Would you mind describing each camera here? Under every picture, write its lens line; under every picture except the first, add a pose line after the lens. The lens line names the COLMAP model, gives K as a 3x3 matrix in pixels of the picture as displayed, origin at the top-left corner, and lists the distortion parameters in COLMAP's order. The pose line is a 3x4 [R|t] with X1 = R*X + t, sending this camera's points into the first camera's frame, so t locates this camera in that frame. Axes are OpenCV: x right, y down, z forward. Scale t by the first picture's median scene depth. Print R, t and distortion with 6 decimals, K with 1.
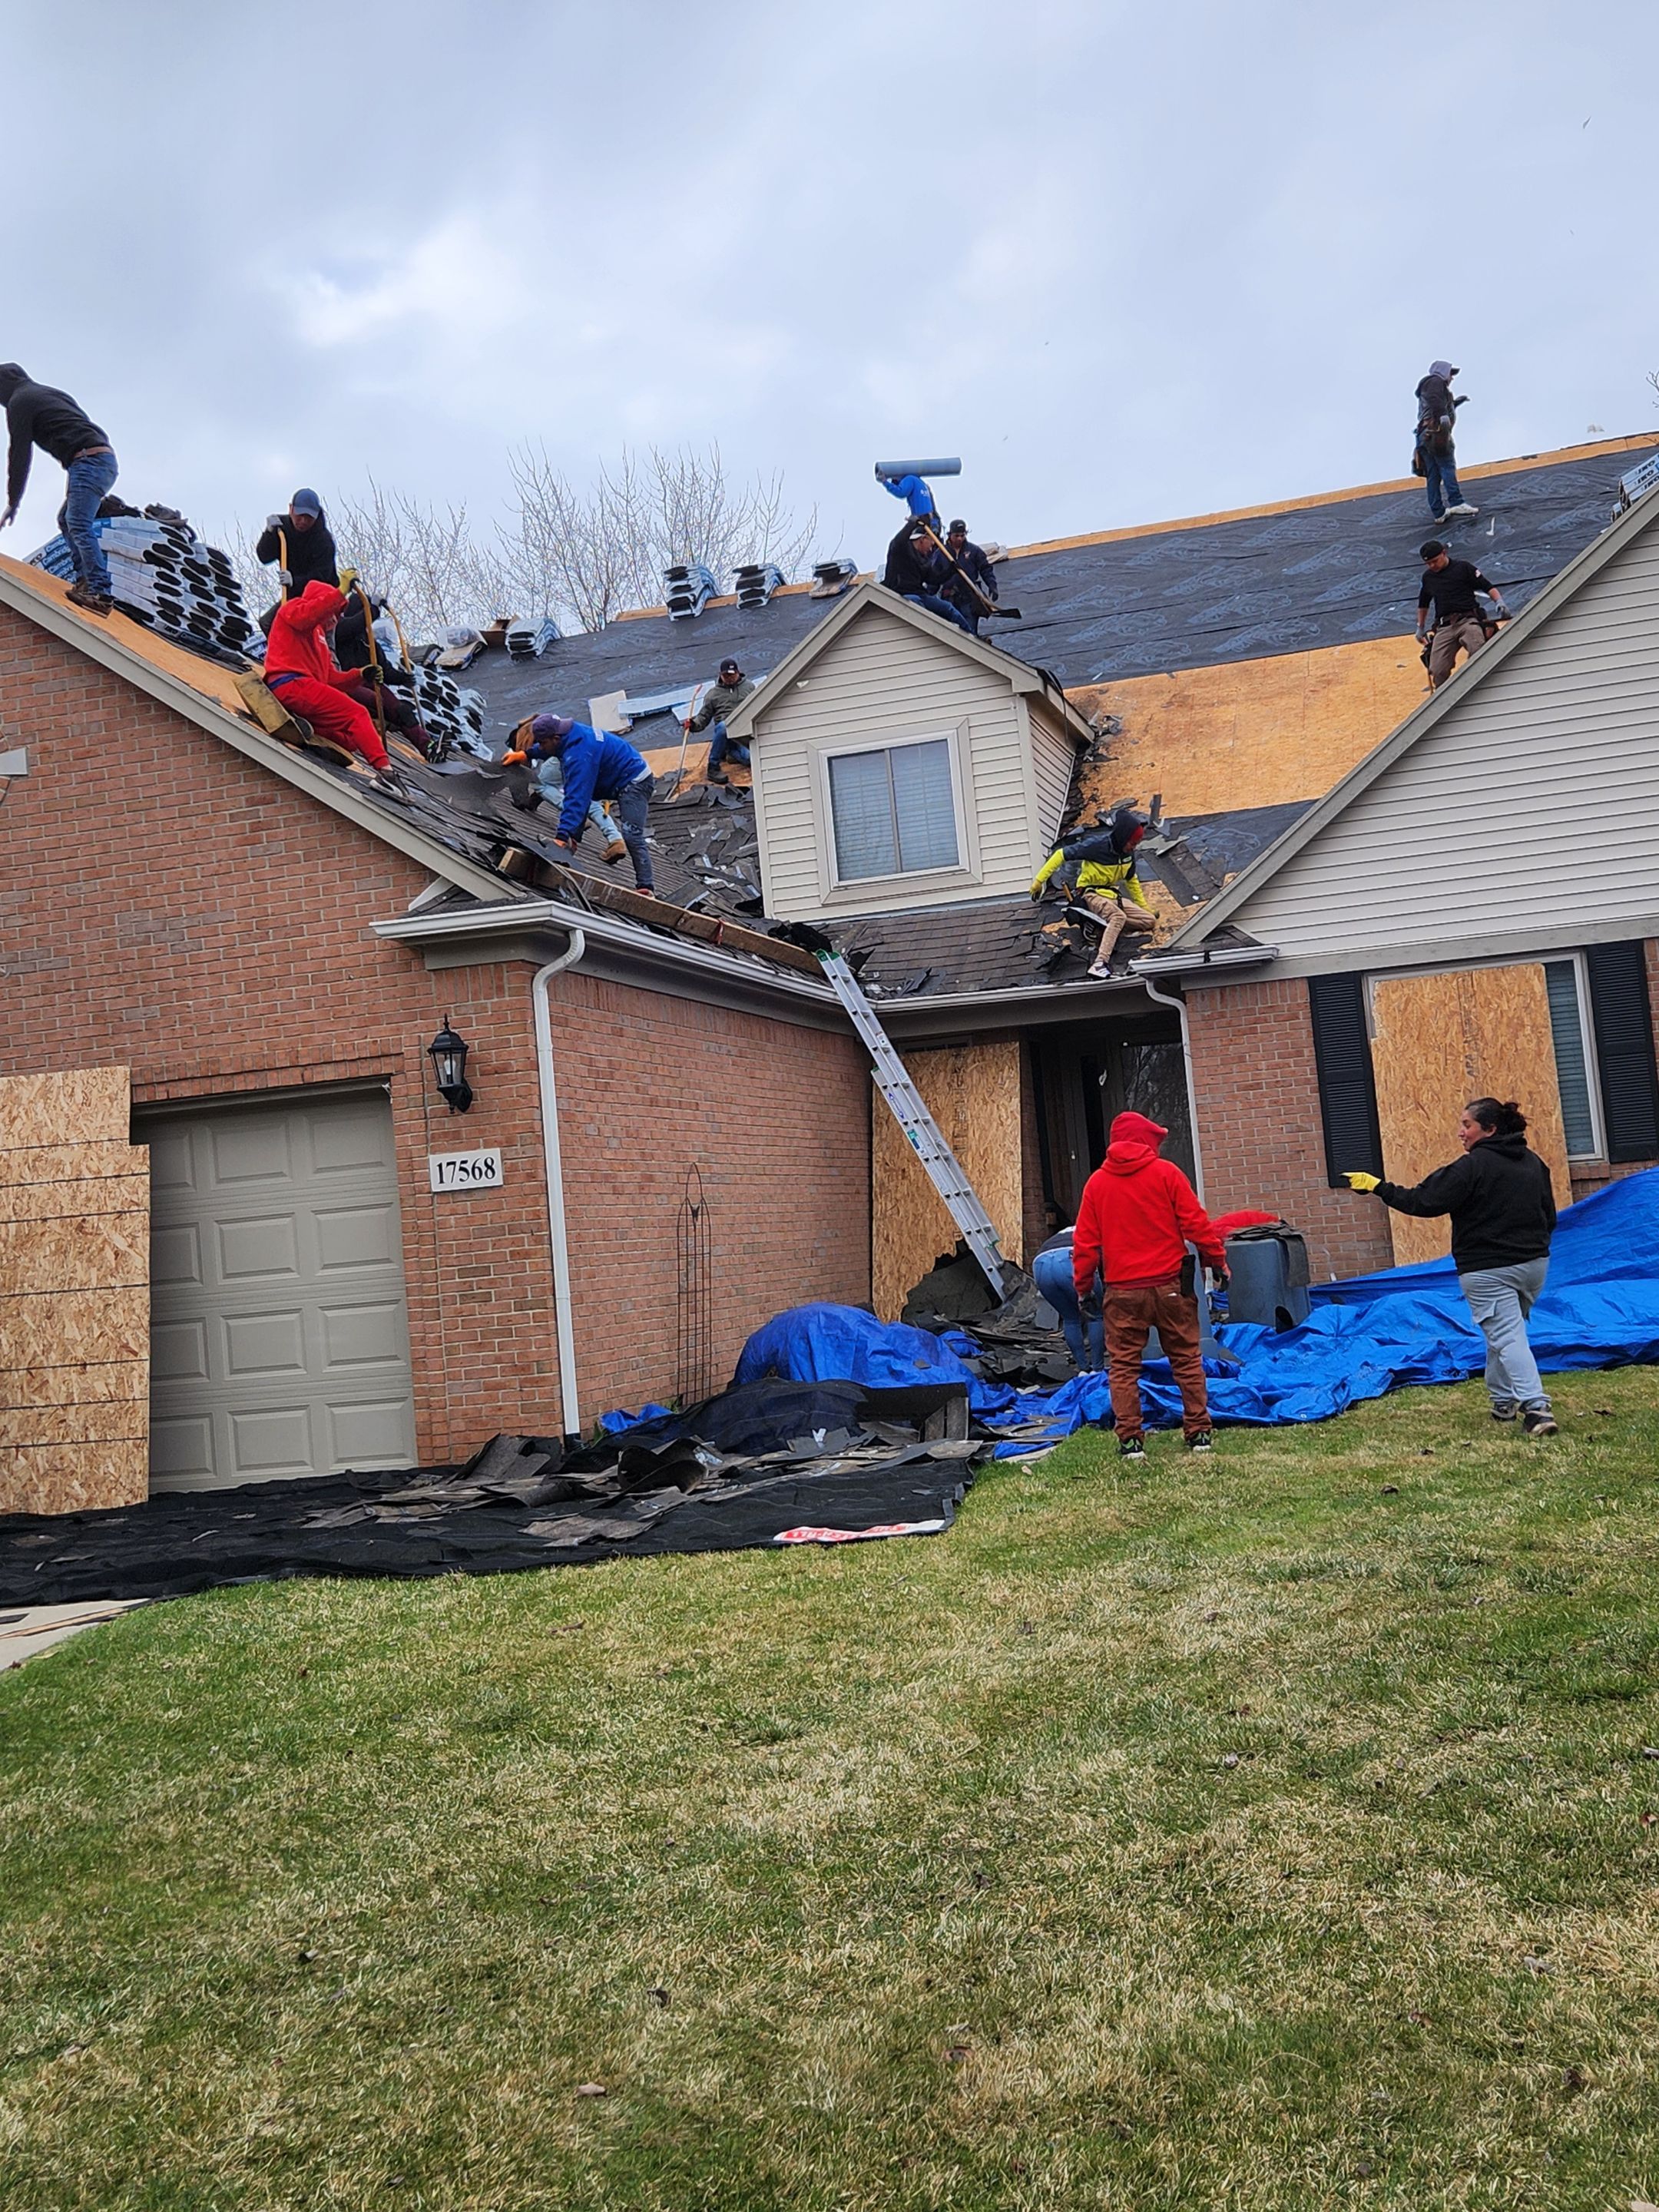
lens RADIAL K [[2331.6, 0, 833.5], [0, 2331.6, 1088.6], [0, 0, 1]] dist [0.082967, -0.096833]
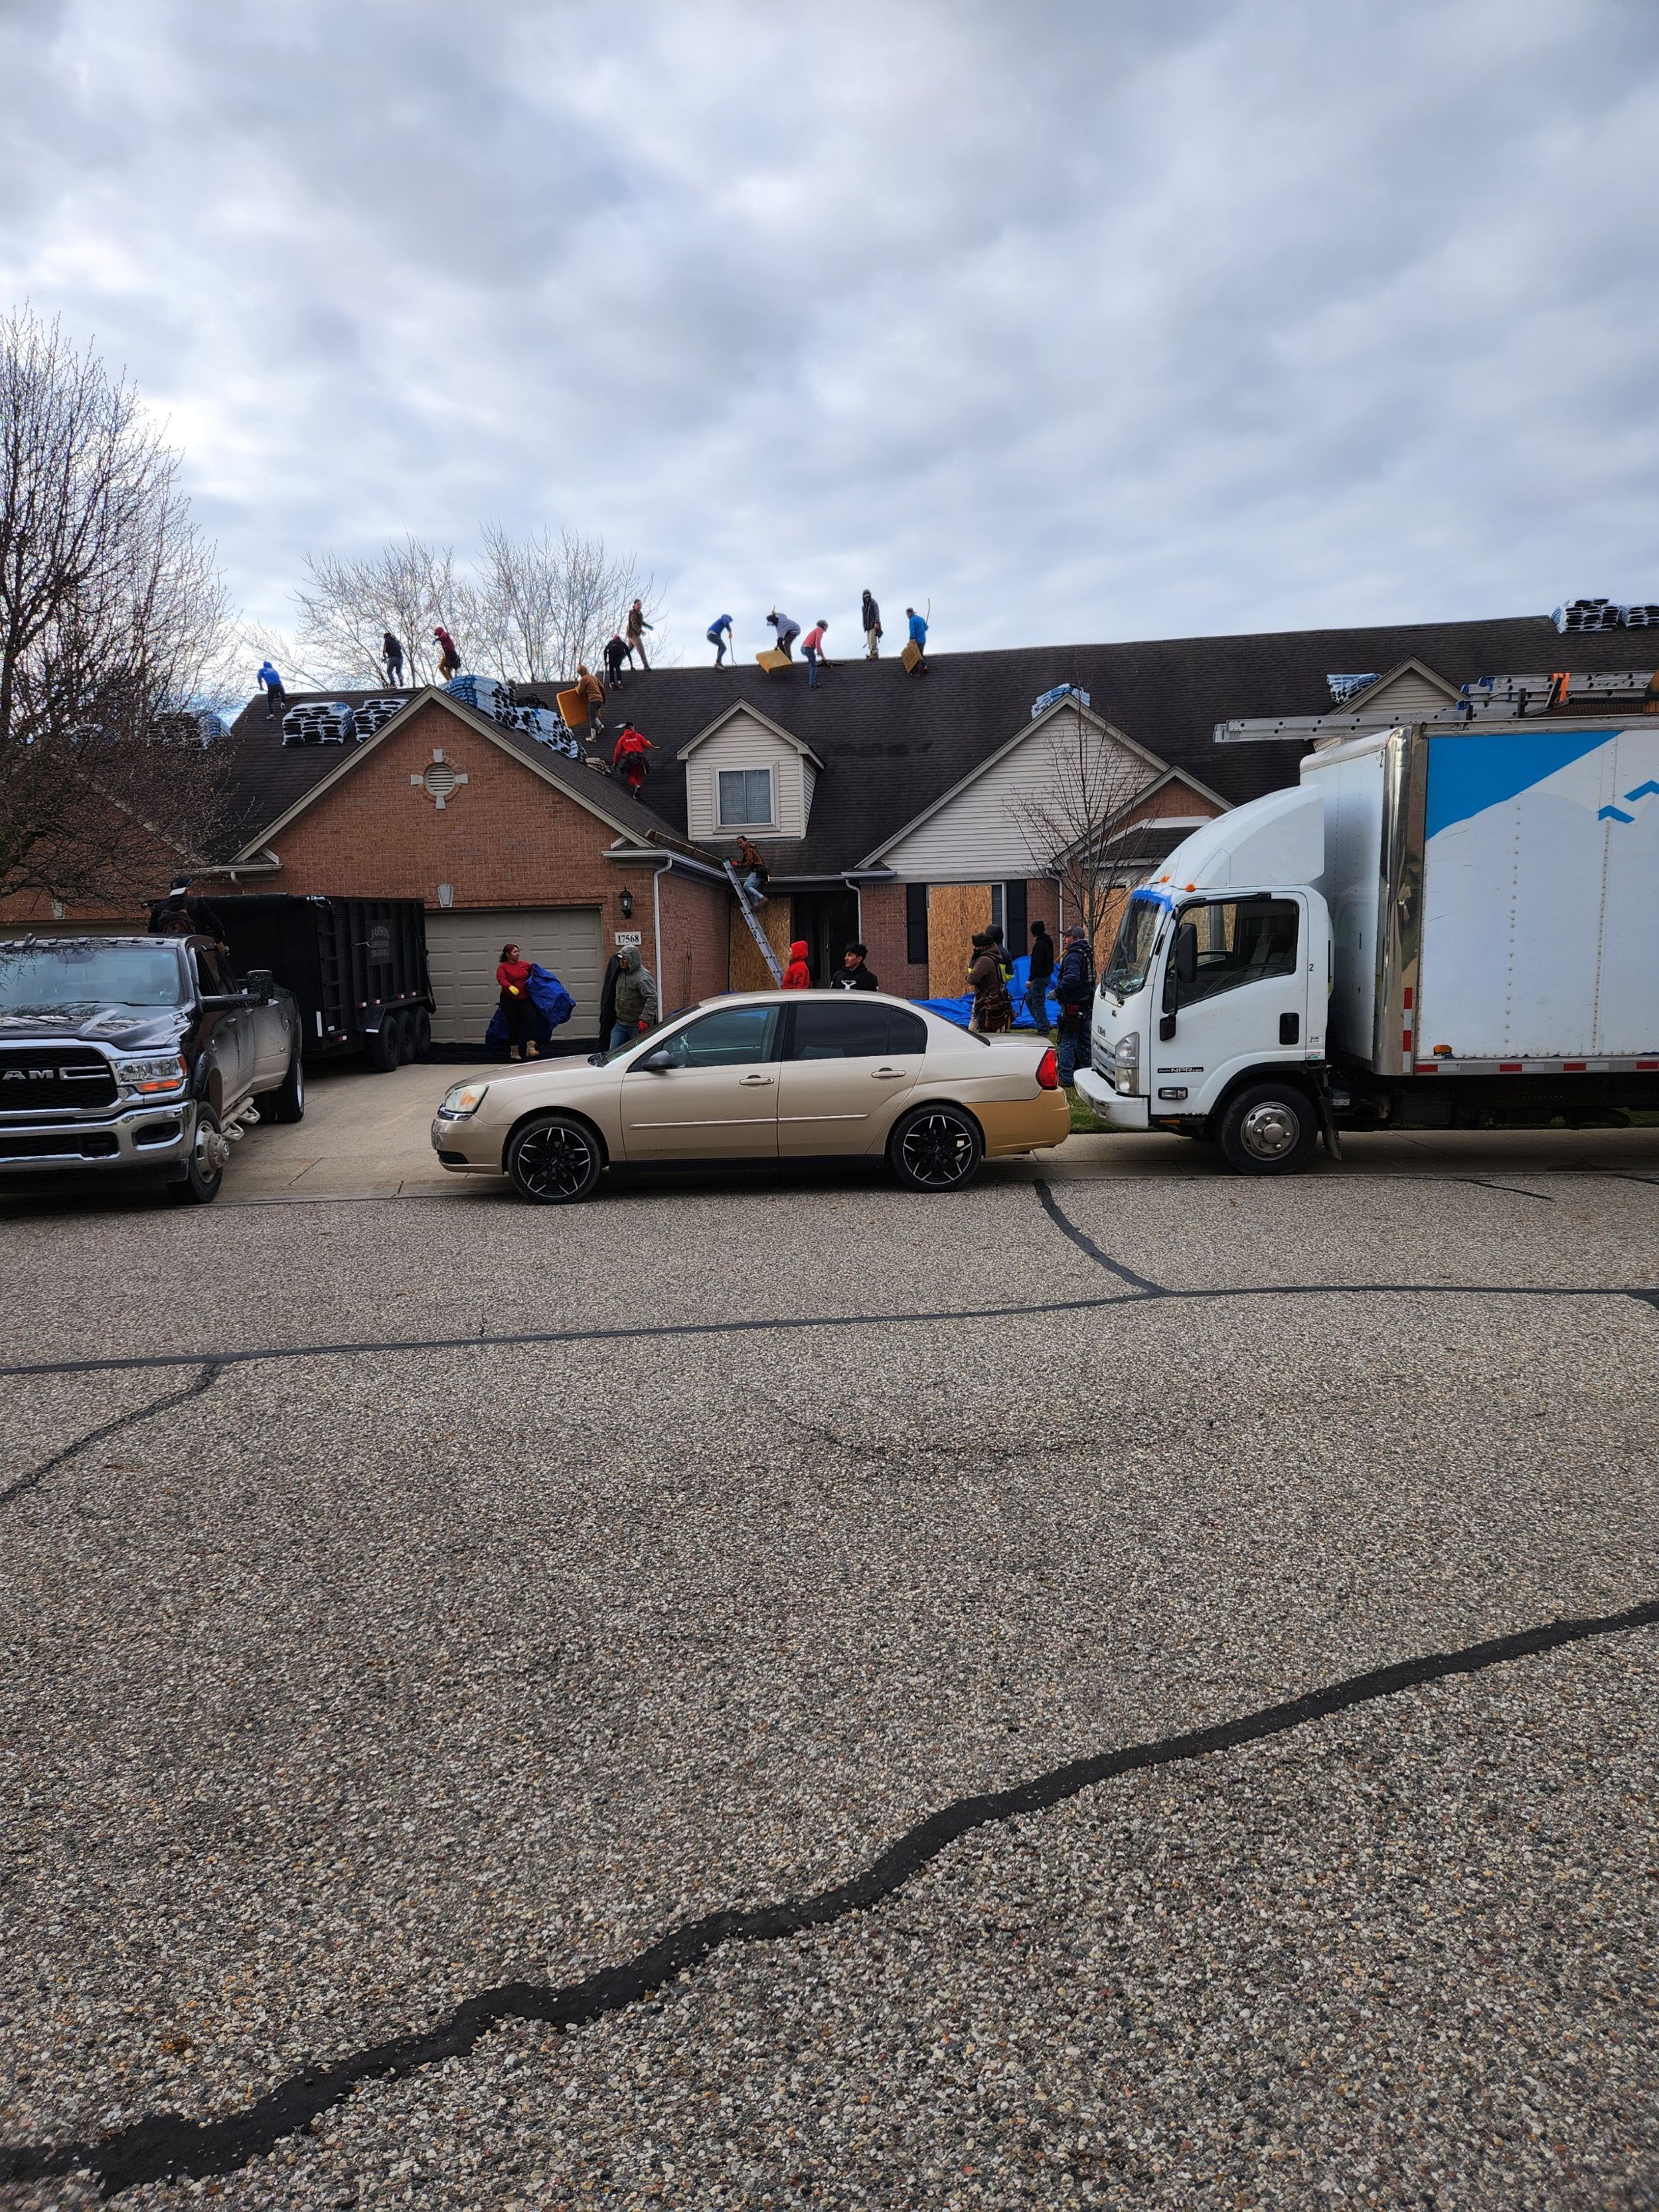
lens RADIAL K [[1468.0, 0, 813.0], [0, 1468.0, 1105.0], [0, 0, 1]] dist [0.062678, -0.050072]
pose [[0.984830, 0.047818, 0.166804, -0.227649], [-0.071833, 0.987393, 0.141053, -0.036240], [-0.157956, -0.150895, 0.975849, -0.878741]]
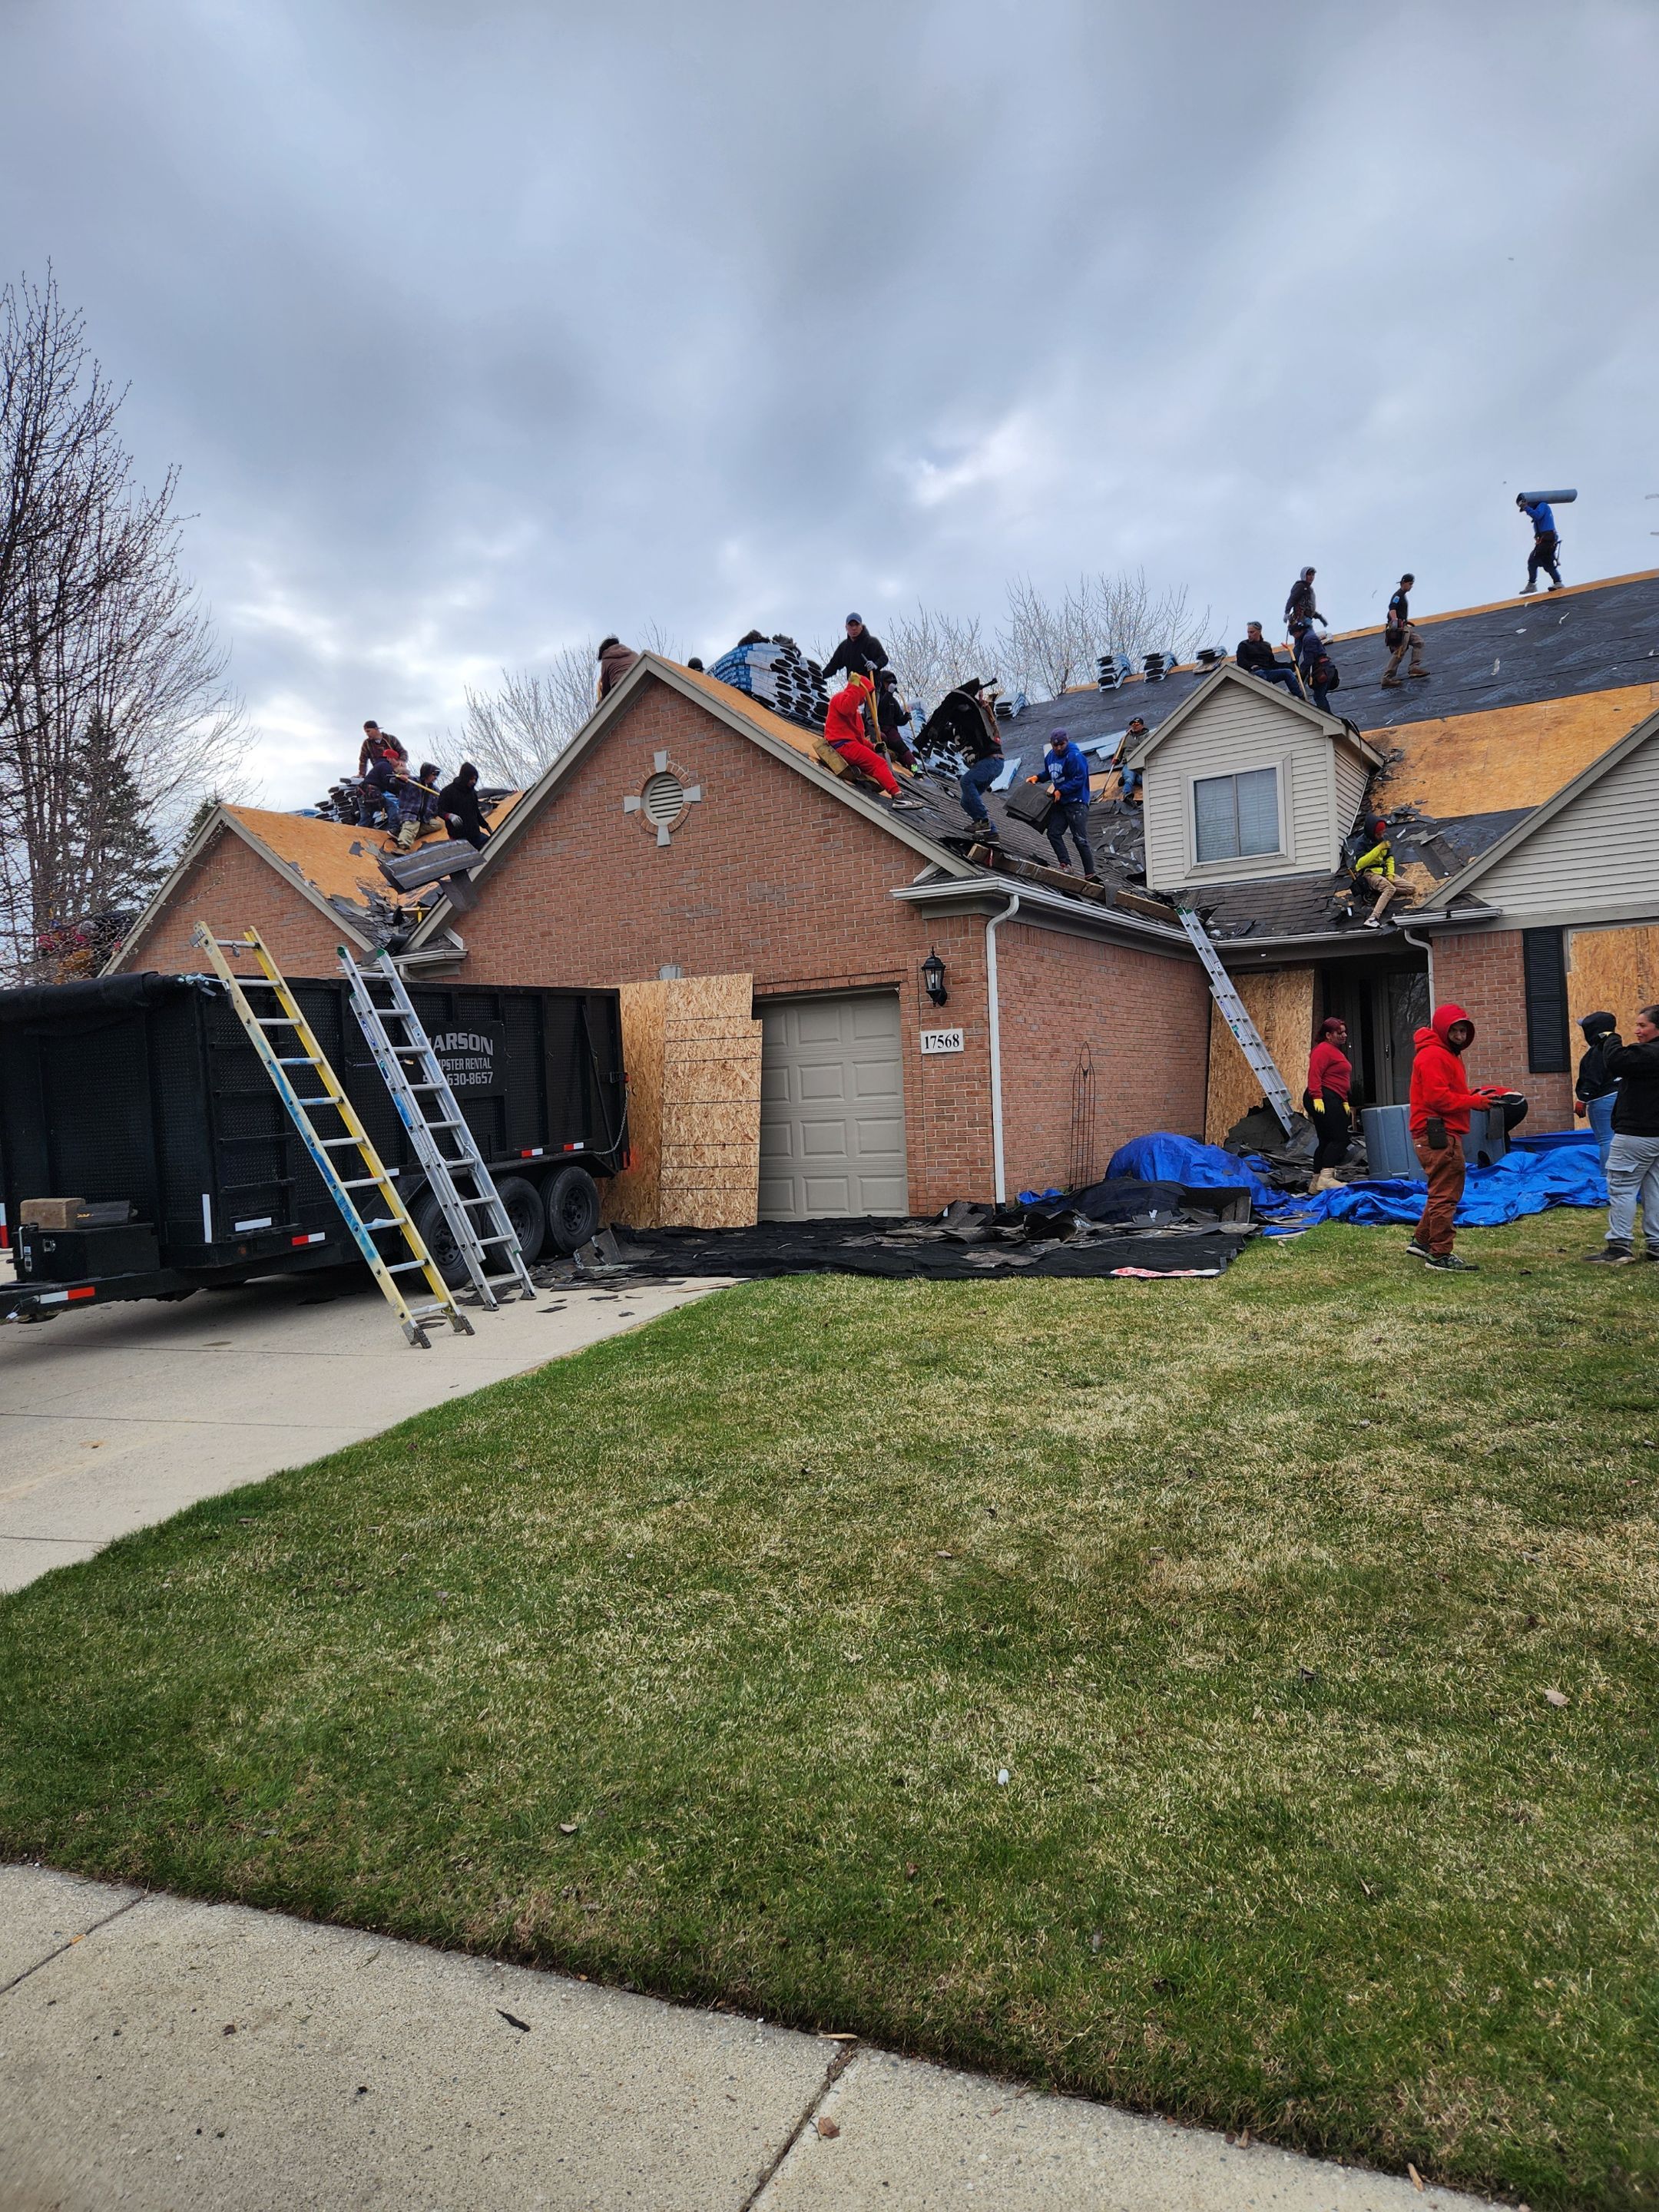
lens RADIAL K [[1468.0, 0, 813.0], [0, 1468.0, 1105.0], [0, 0, 1]] dist [0.062678, -0.050072]
pose [[0.964883, 0.046628, -0.258509, 0.025654], [-0.026420, 0.996355, 0.081103, -0.002009], [0.261348, -0.071426, 0.962598, -0.028825]]
